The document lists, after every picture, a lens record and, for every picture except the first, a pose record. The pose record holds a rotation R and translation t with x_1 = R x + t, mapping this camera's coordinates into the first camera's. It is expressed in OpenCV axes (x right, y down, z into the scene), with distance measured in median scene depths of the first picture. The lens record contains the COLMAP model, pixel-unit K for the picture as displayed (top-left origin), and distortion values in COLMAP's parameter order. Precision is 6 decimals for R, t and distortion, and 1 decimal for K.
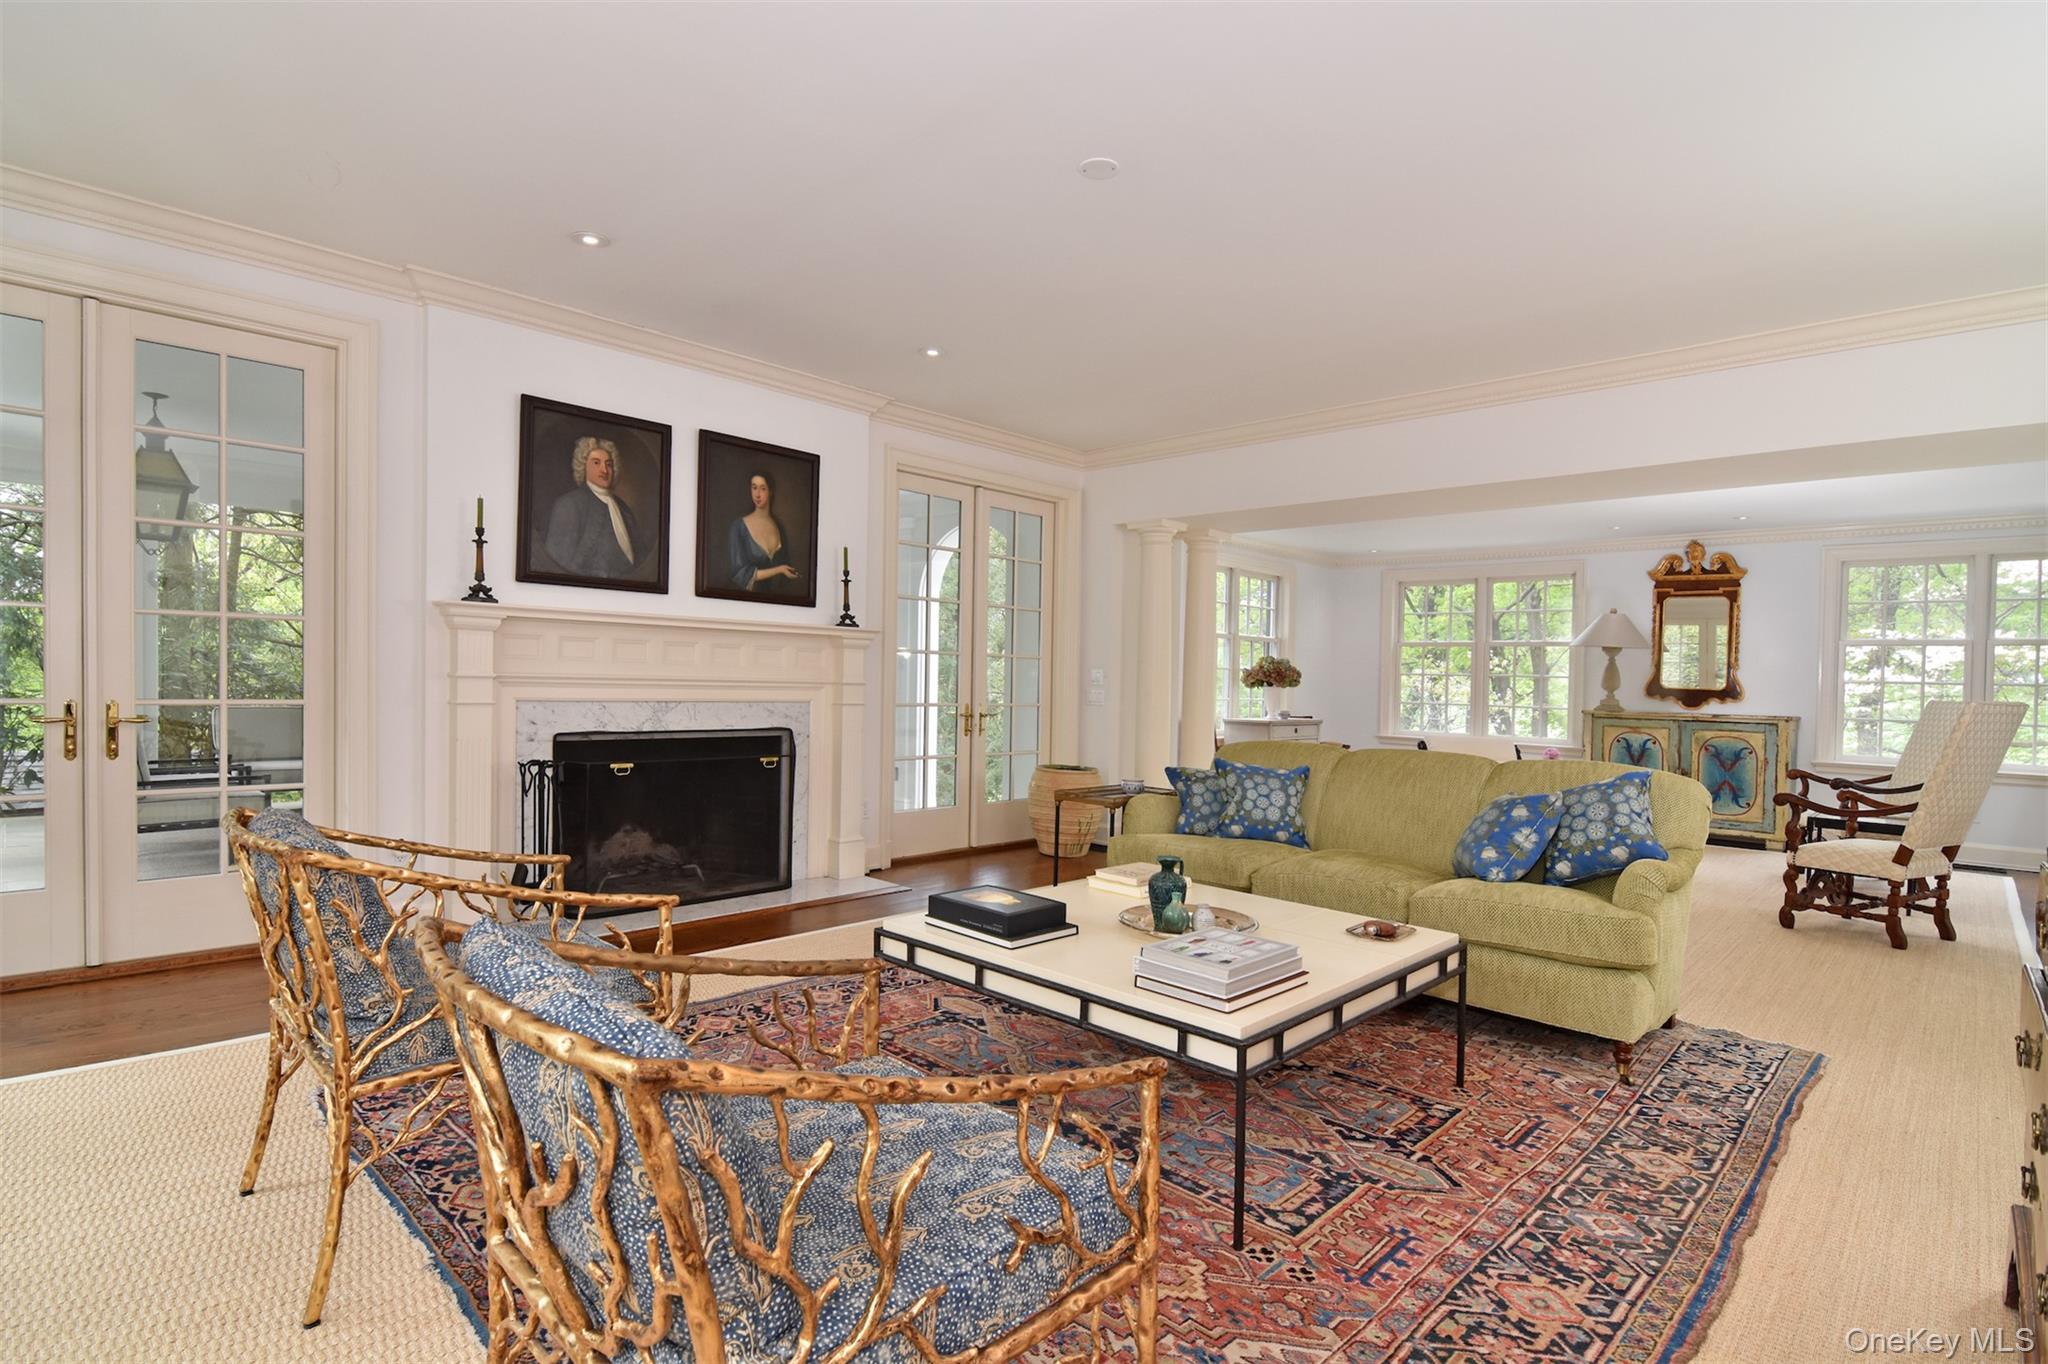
lens RADIAL K [[965.8, 0, 1024.0], [0, 965.8, 682.0], [0, 0, 1]] dist [-0.031493, -0.000071]
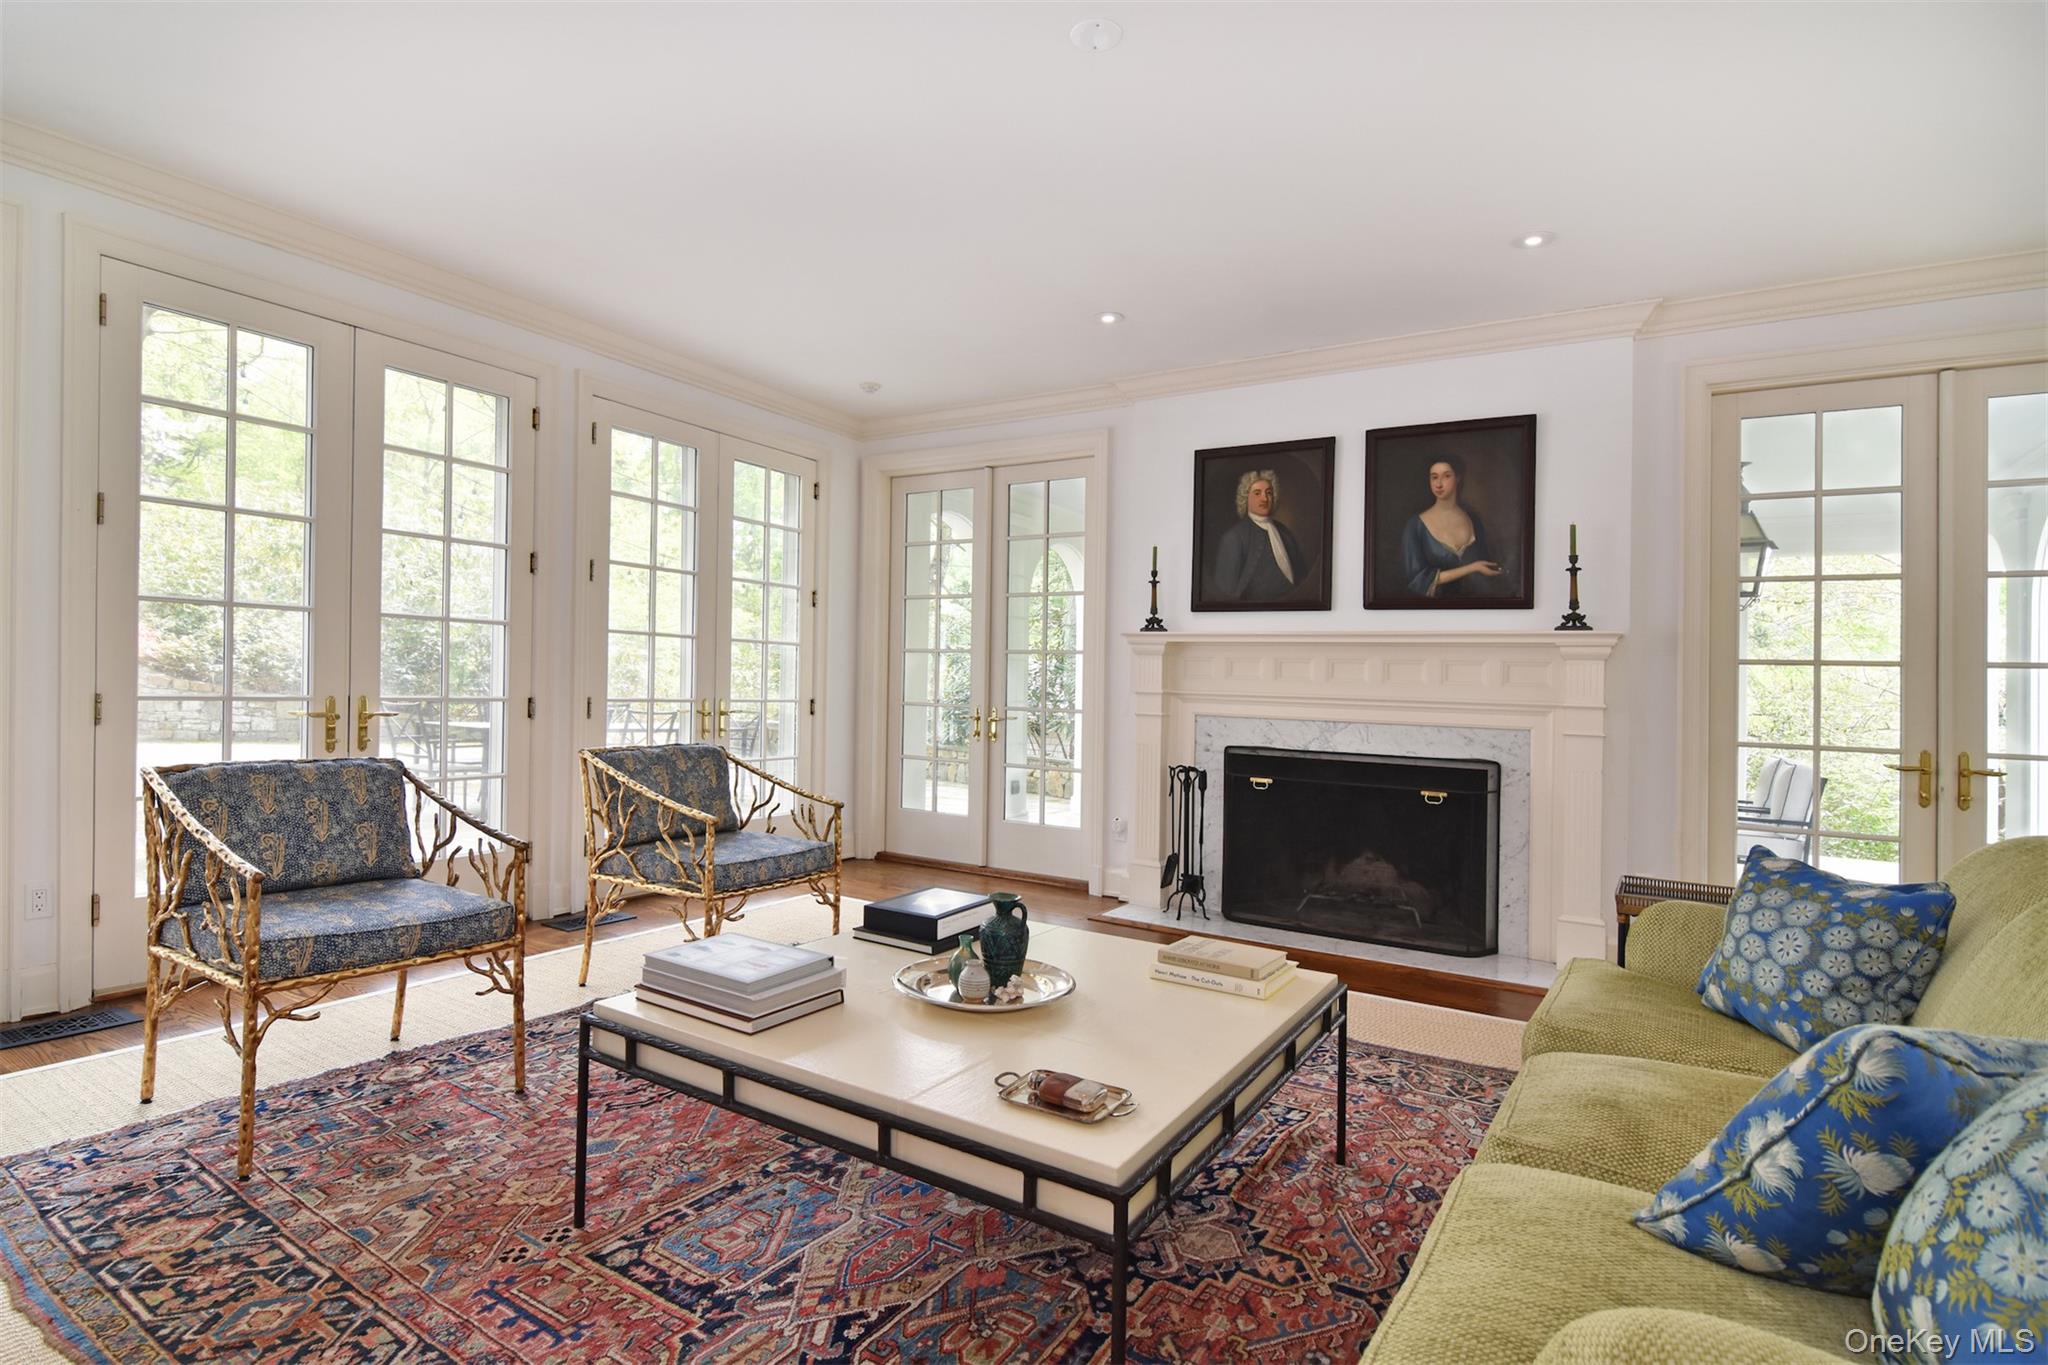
lens RADIAL K [[1008.4, 0, 1037.0], [0, 1008.4, 671.6], [0, 0, 1]] dist [-0.018794, -0.000955]
pose [[0.232324, -0.033946, -0.972046, 0.598908], [-0.025717, 0.998827, -0.041028, 0.021753], [0.972298, 0.034529, 0.231178, 0.528841]]
